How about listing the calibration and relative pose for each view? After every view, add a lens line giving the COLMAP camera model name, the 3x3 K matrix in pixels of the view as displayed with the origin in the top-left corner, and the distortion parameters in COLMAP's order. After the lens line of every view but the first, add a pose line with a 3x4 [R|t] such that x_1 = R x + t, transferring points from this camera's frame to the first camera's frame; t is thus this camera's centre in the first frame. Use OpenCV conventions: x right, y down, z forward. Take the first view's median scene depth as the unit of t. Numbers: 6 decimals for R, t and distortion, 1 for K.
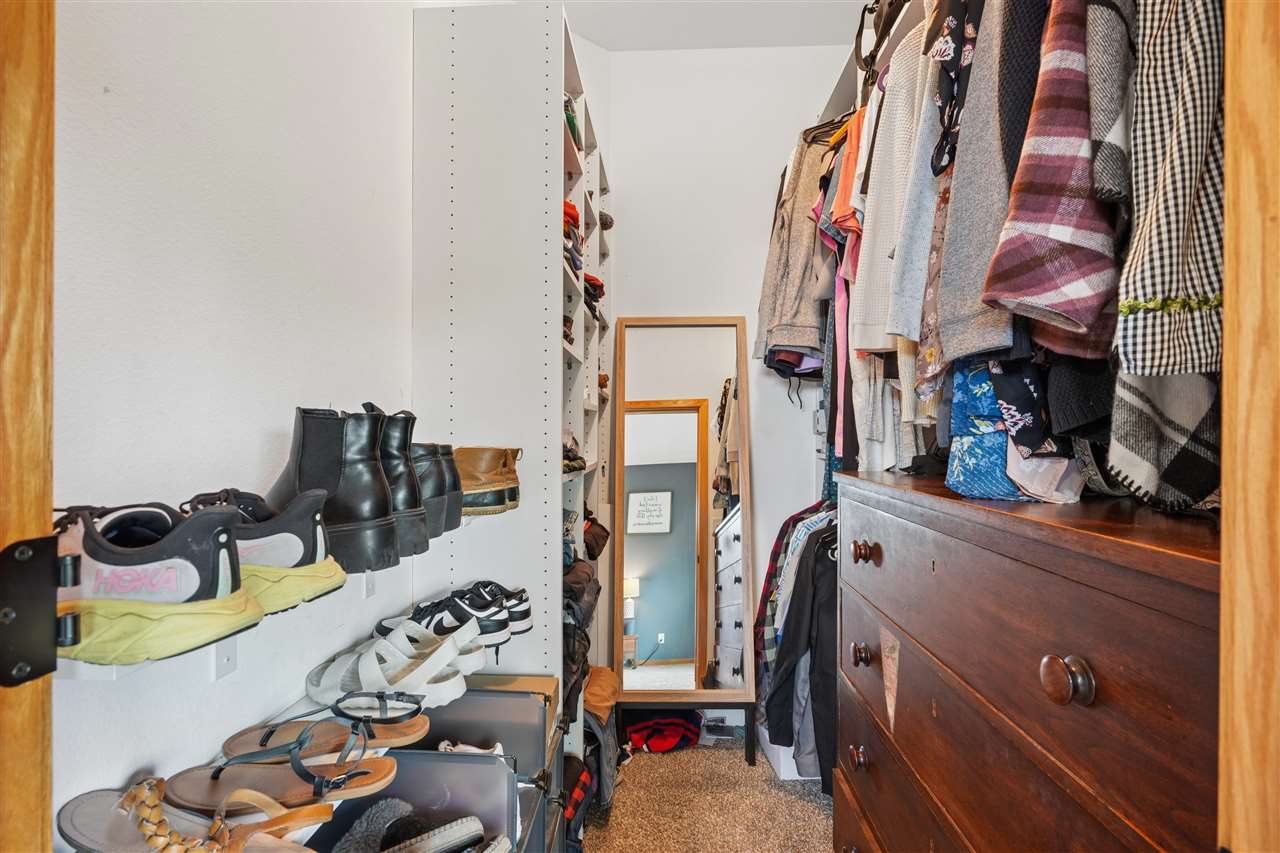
lens RADIAL K [[582.9, 0, 641.2], [0, 582.9, 424.8], [0, 0, 1]] dist [-0.001650, 0.000629]
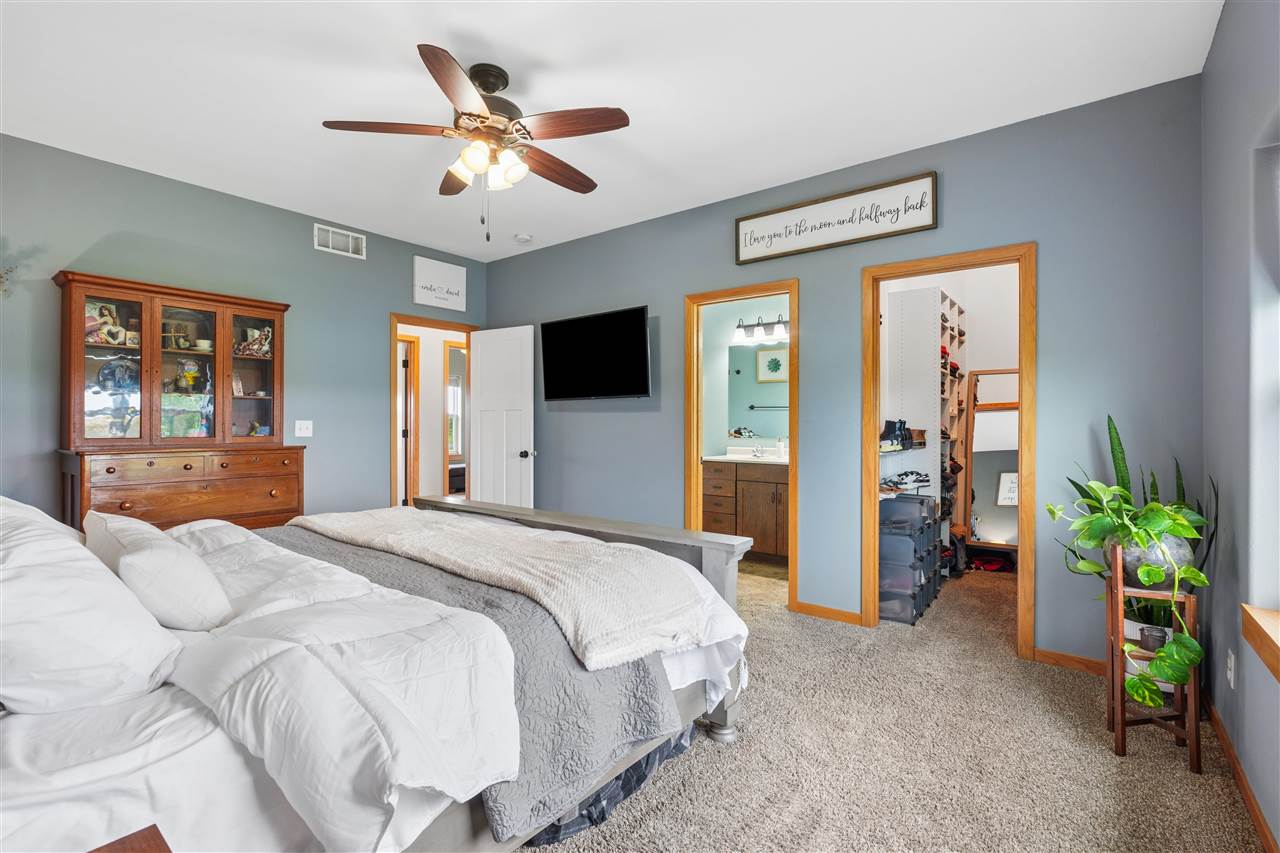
lens RADIAL K [[582.9, 0, 643.4], [0, 582.9, 418.9], [0, 0, 1]] dist [-0.001650, 0.000629]
pose [[0.821840, 0.003187, -0.569709, 0.258590], [0.001242, 0.999972, 0.007386, -0.034618], [0.569717, -0.006778, 0.821813, -1.917886]]
